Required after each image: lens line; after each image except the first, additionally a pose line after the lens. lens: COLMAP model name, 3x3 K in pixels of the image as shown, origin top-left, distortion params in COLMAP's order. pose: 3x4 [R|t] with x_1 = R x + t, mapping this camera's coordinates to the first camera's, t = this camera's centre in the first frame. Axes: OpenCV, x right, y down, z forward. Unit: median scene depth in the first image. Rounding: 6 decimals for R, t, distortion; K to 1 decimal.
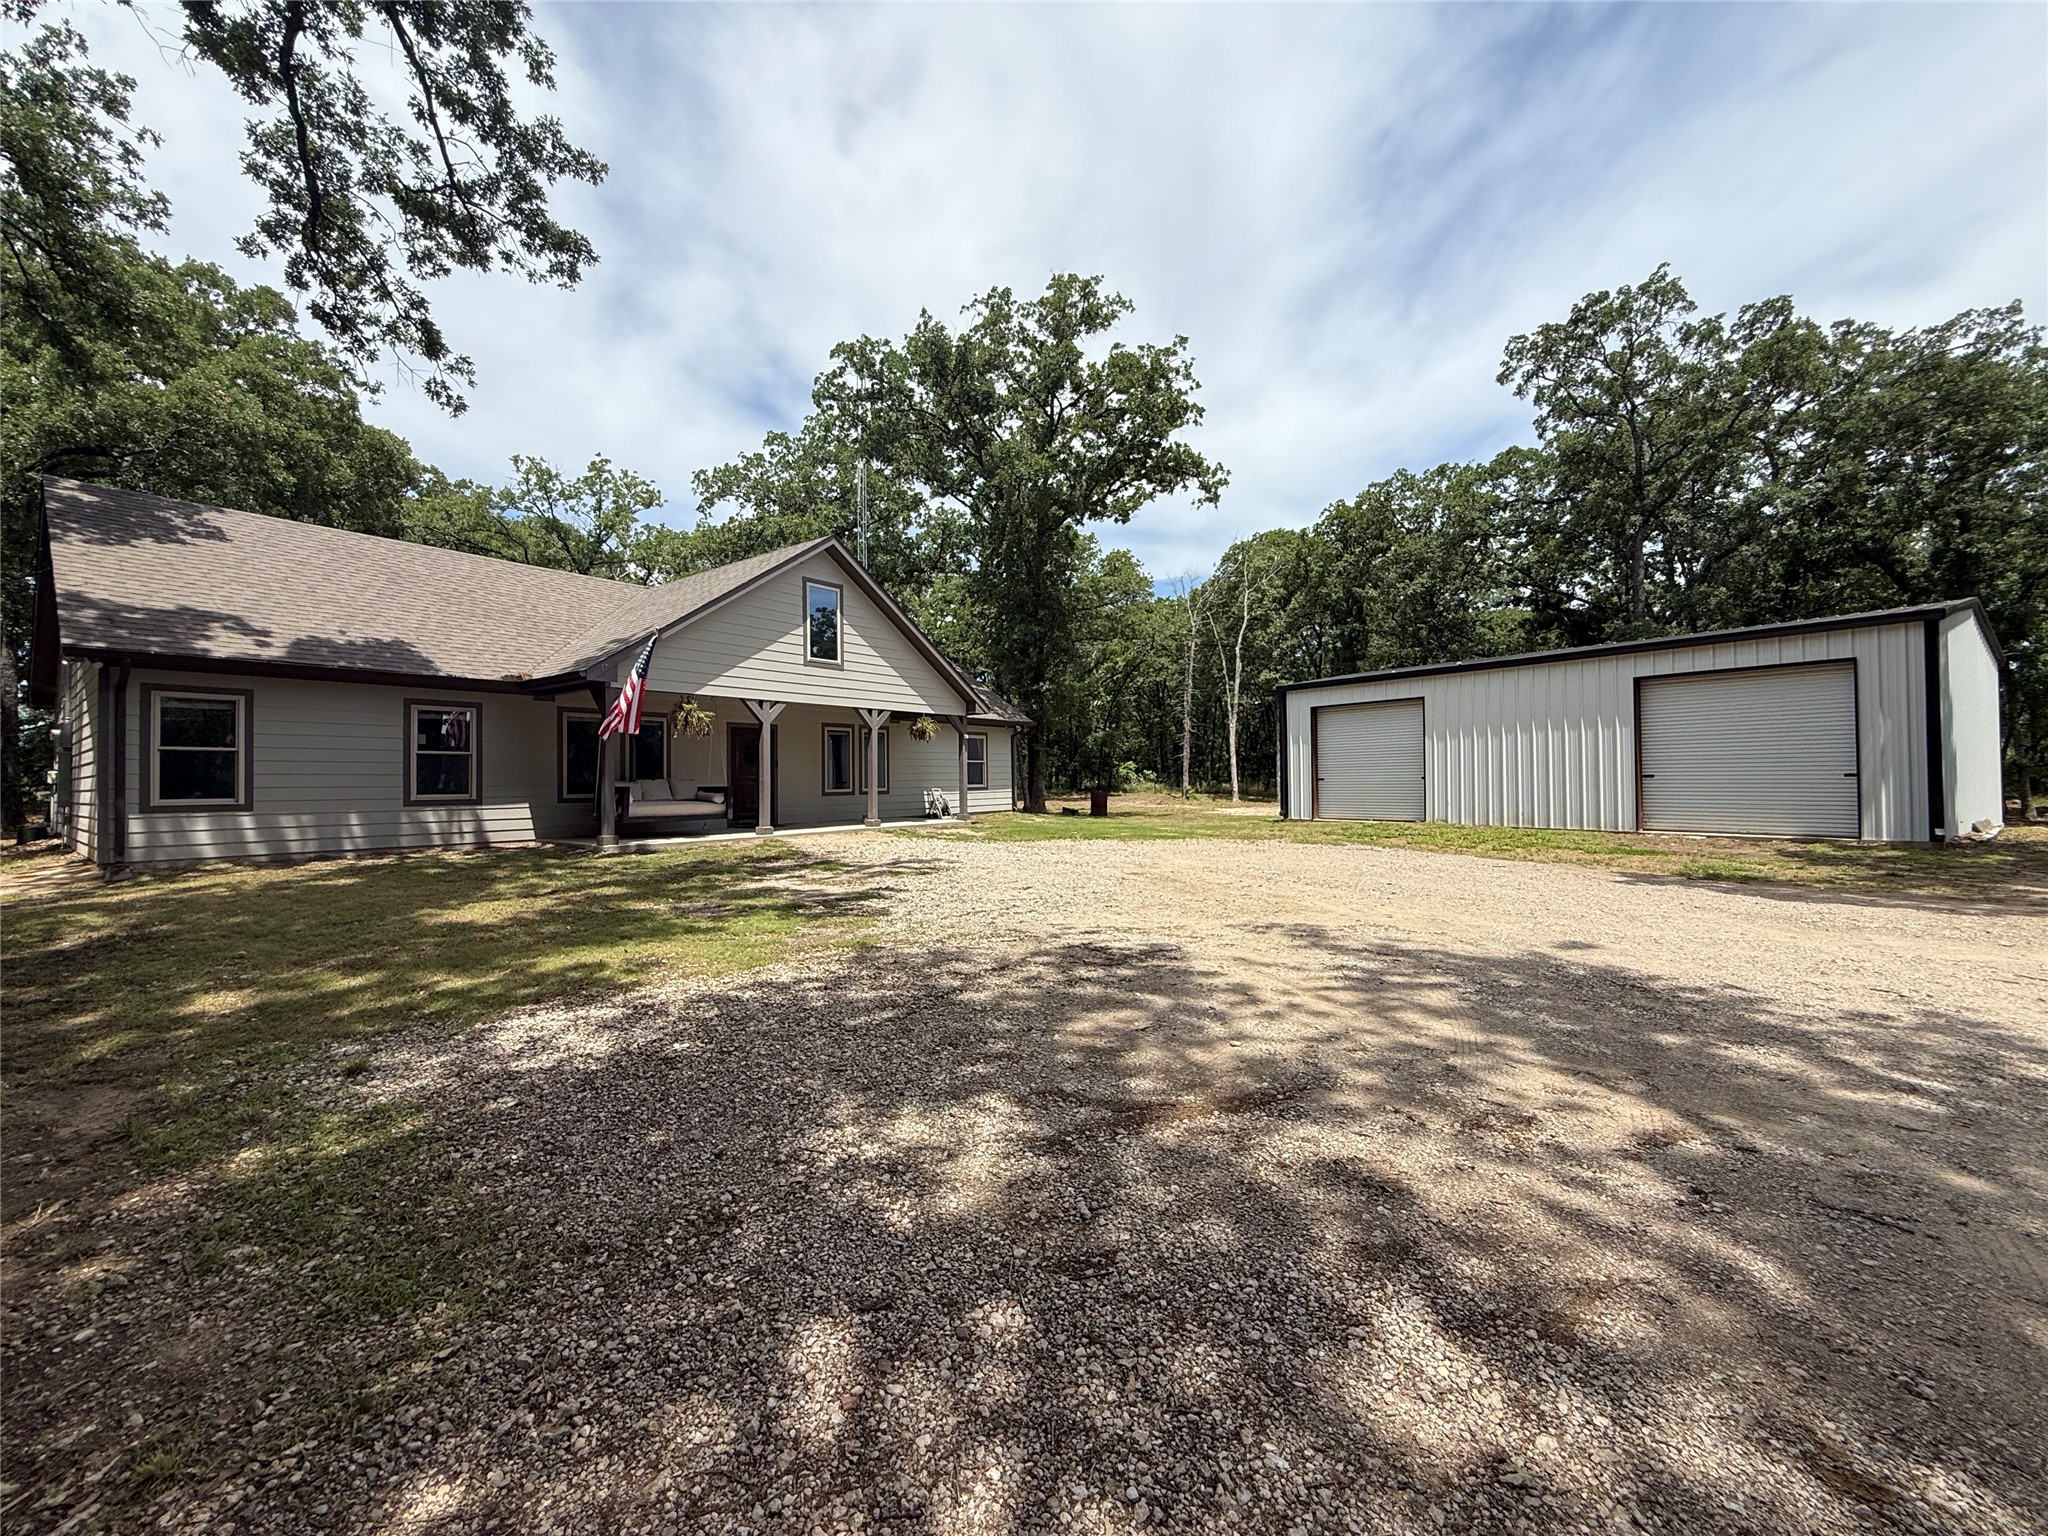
lens RADIAL K [[815.5, 0, 1015.1], [0, 815.5, 764.7], [0, 0, 1]] dist [0.001739, 0.000662]
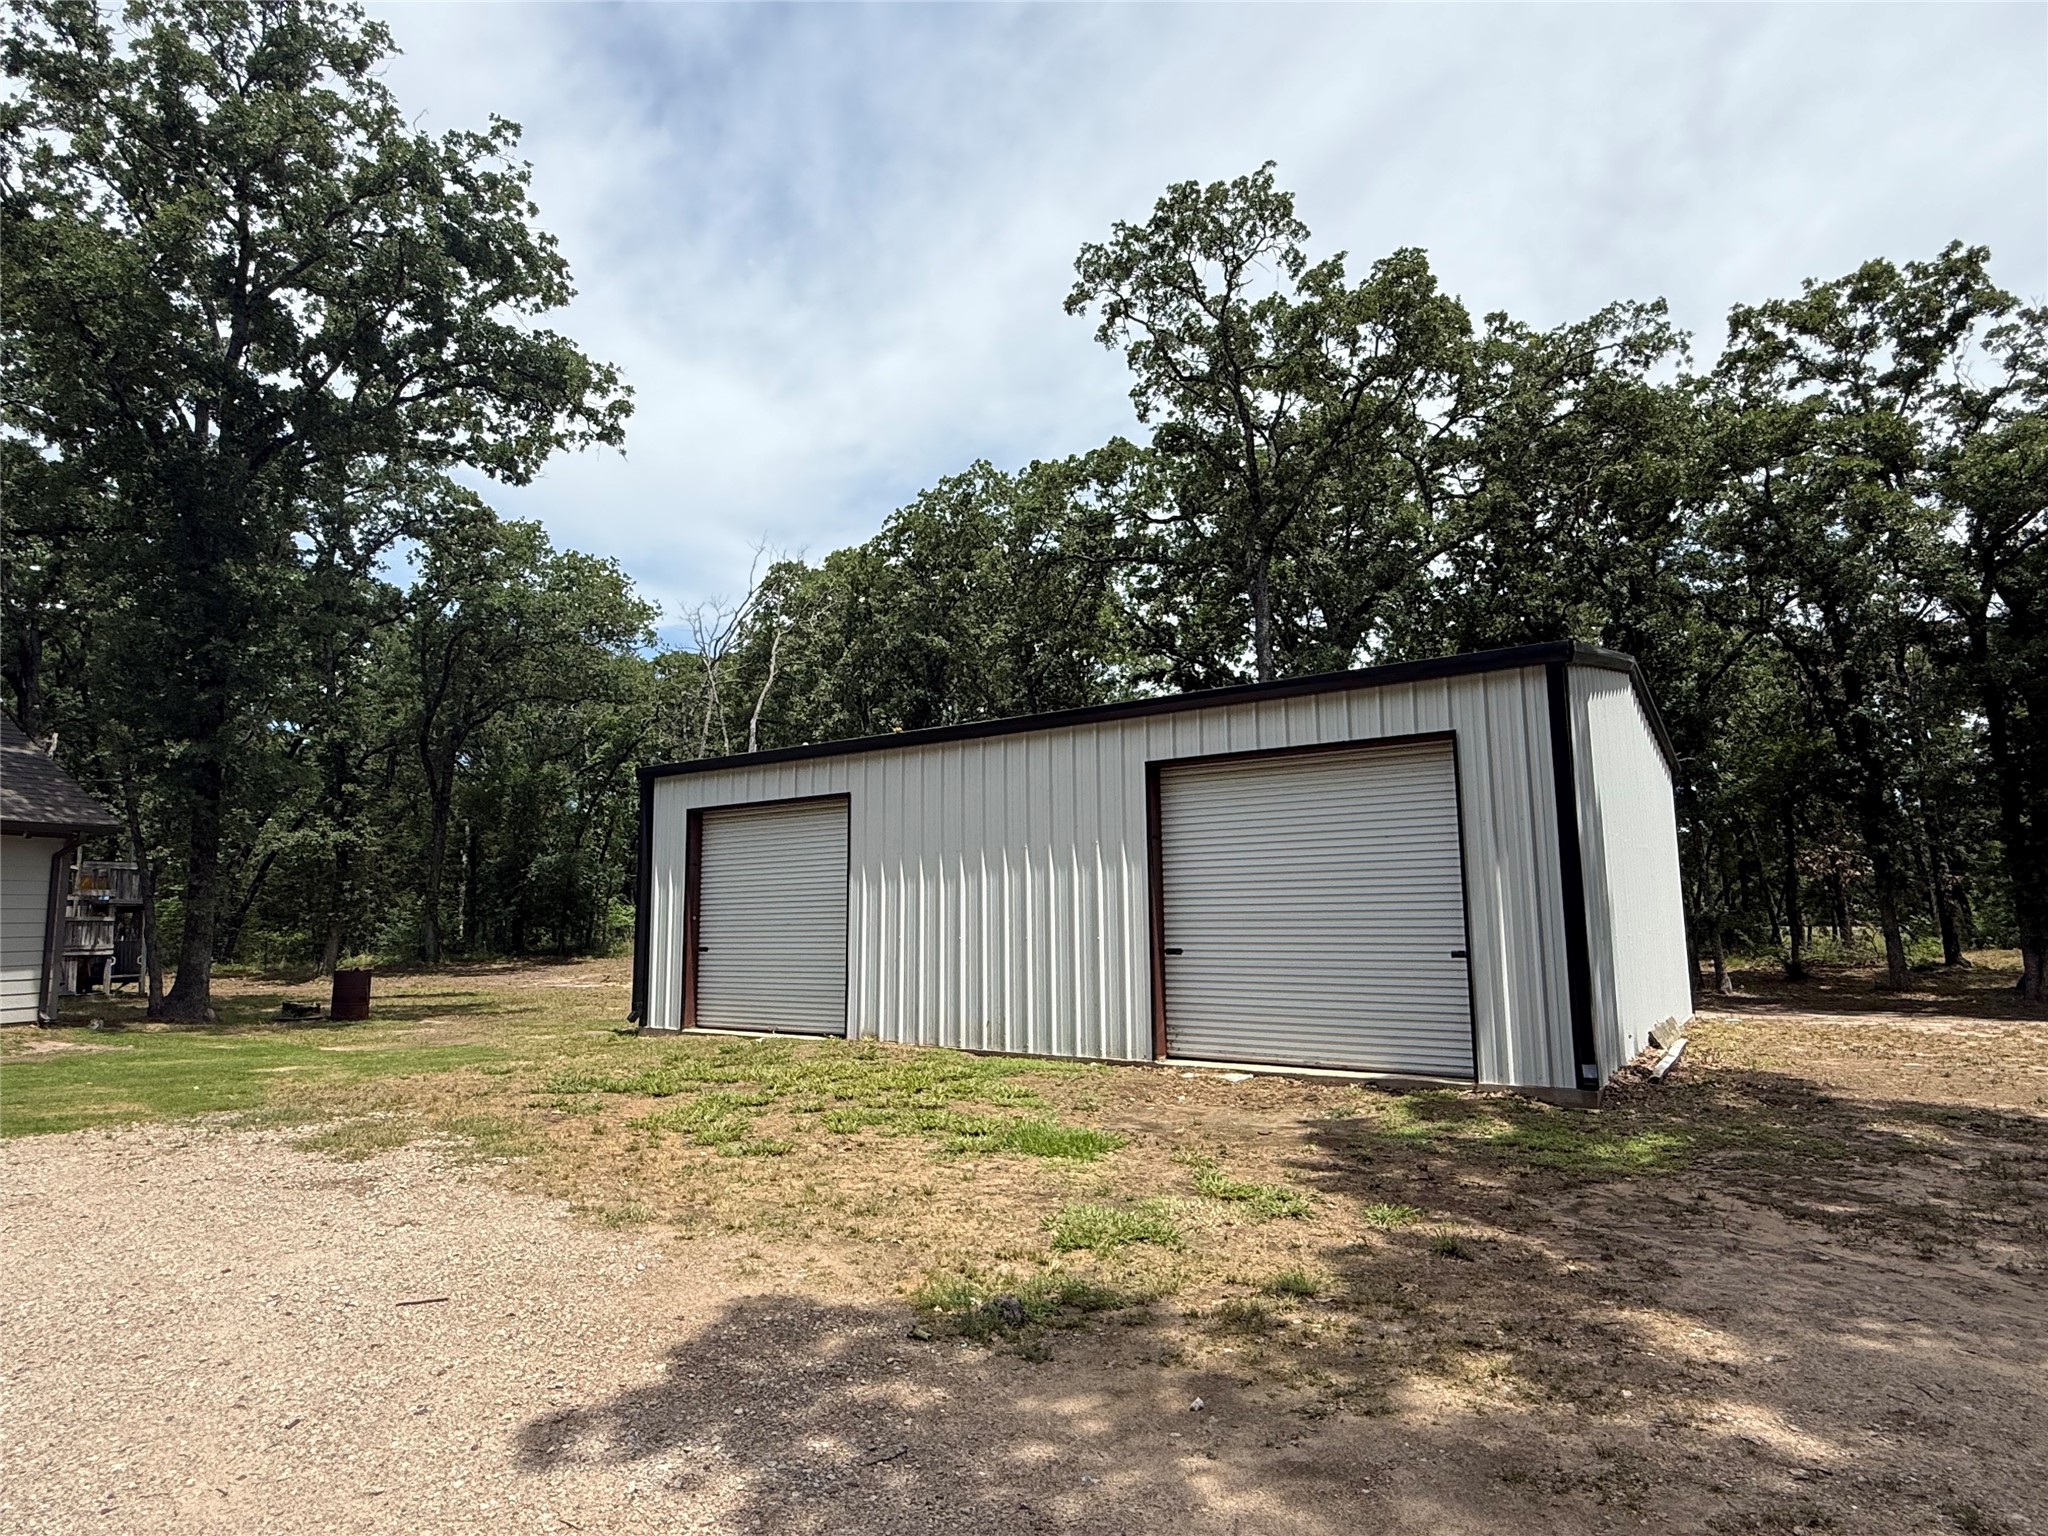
lens RADIAL K [[1133.4, 0, 1022.3], [0, 1133.4, 778.1], [0, 0, 1]] dist [-0.002641, -0.001711]
pose [[0.941733, 0.043853, 0.333490, 0.444215], [-0.006184, 0.993555, -0.113186, -0.014013], [-0.336304, 0.104529, 0.935935, 0.352291]]
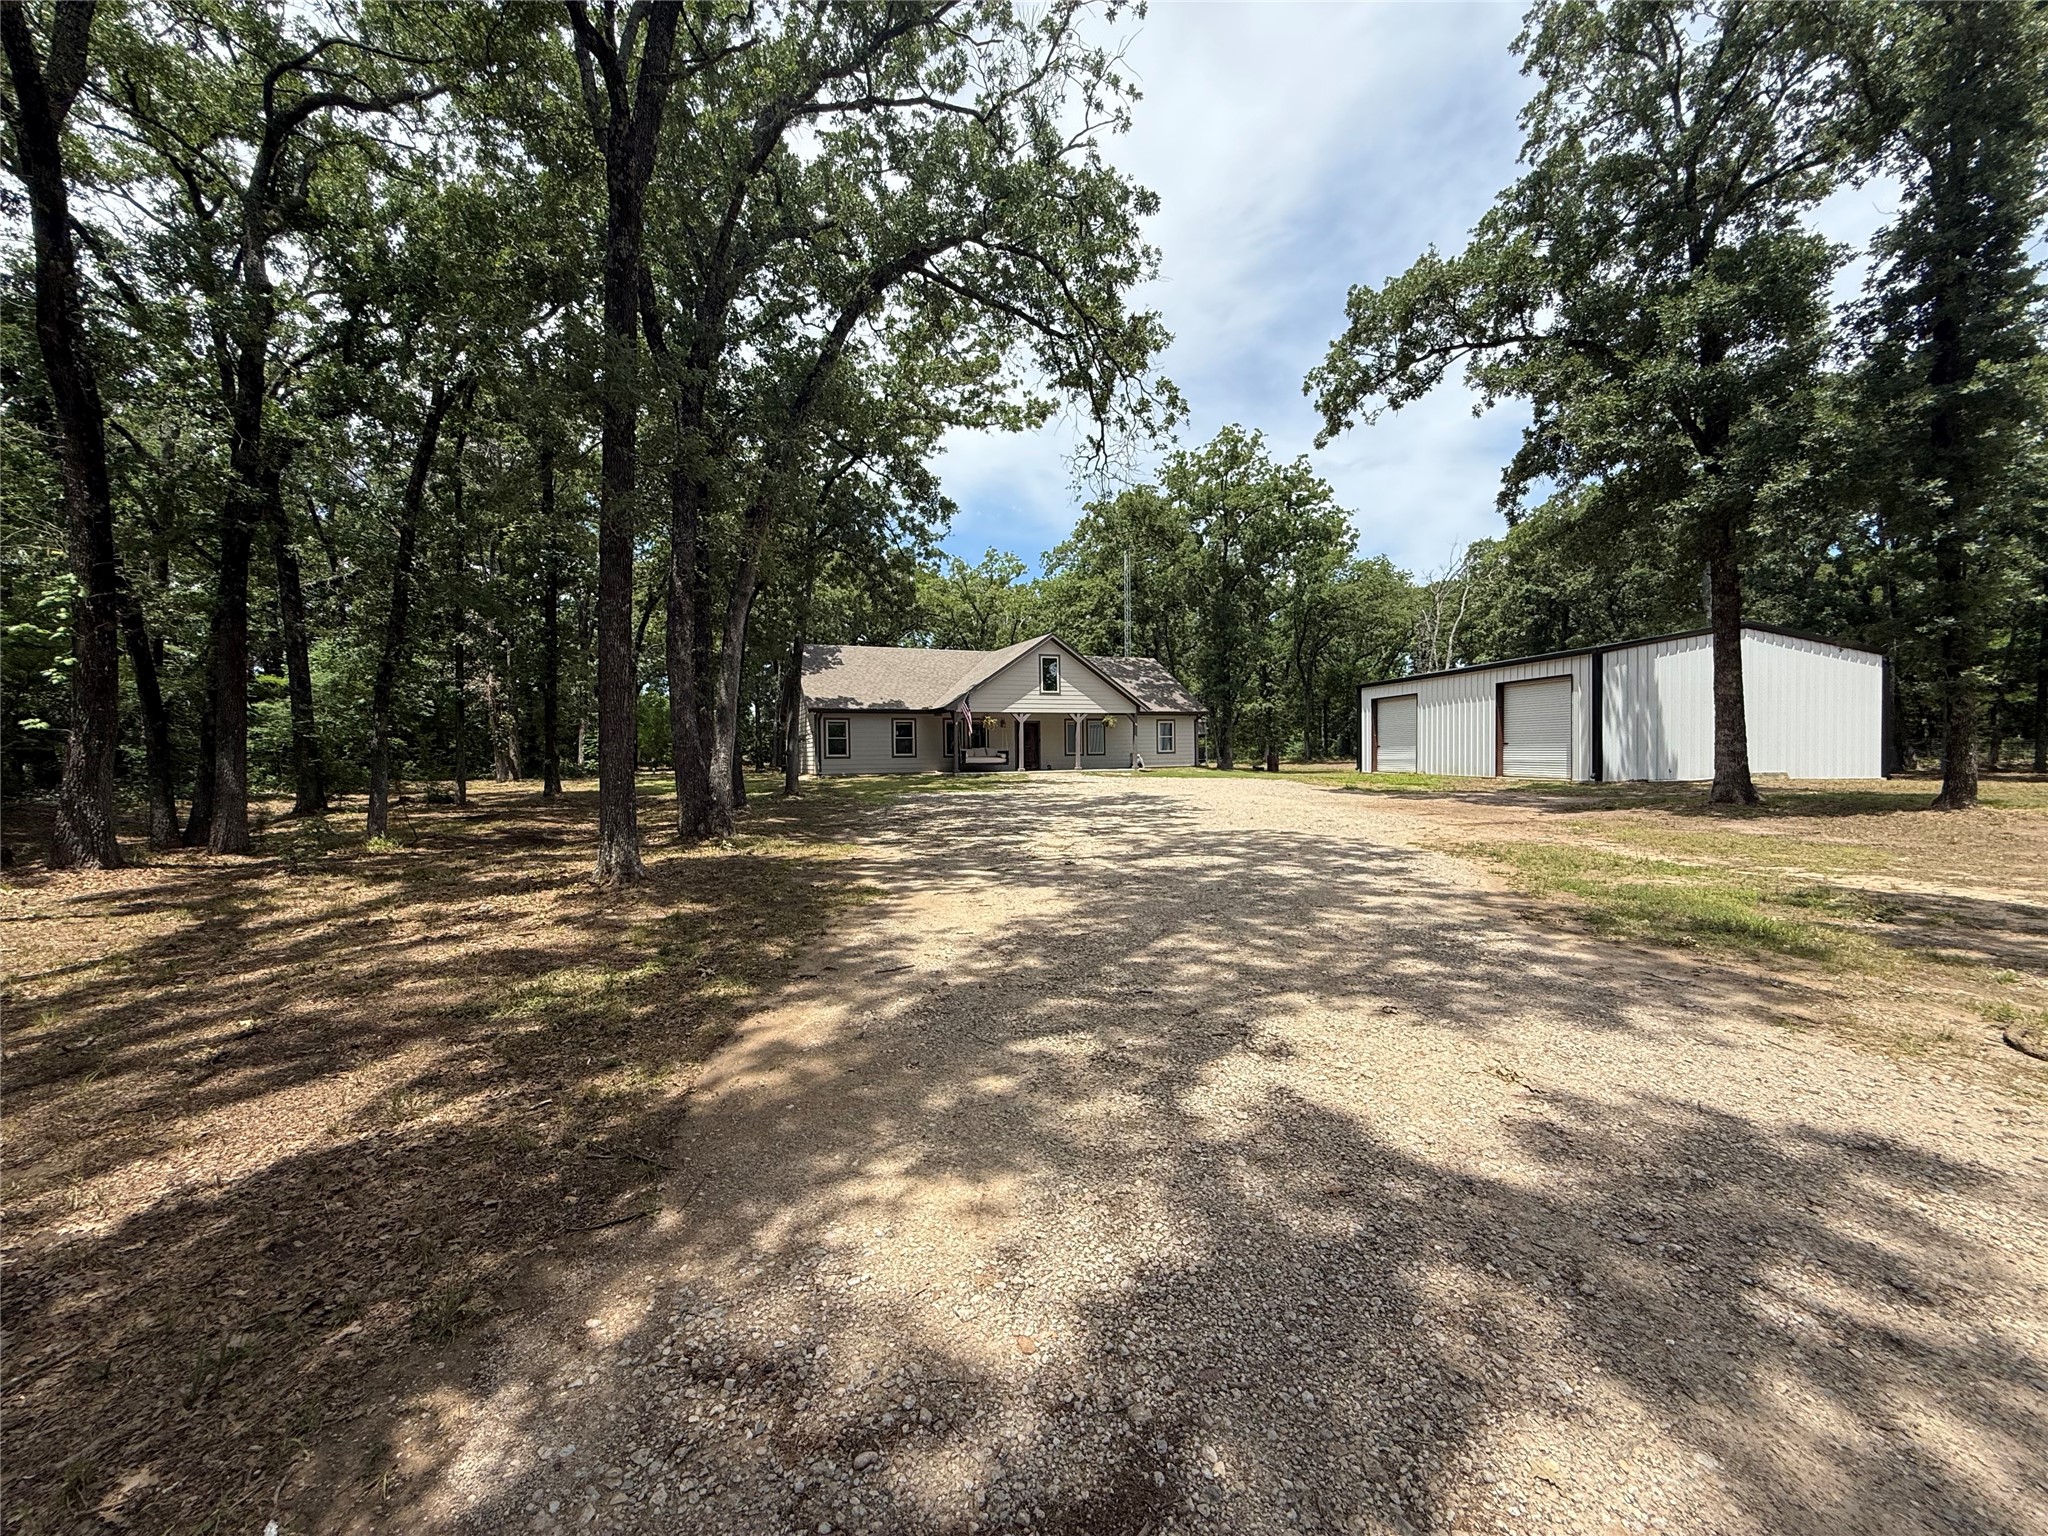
lens RADIAL K [[815.5, 0, 1005.3], [0, 815.5, 765.1], [0, 0, 1]] dist [0.001739, 0.000662]
pose [[0.872716, 0.005189, -0.488201, 0.706223], [0.012276, 0.999394, 0.032567, -0.006376], [0.488075, -0.034415, 0.872123, -0.937349]]
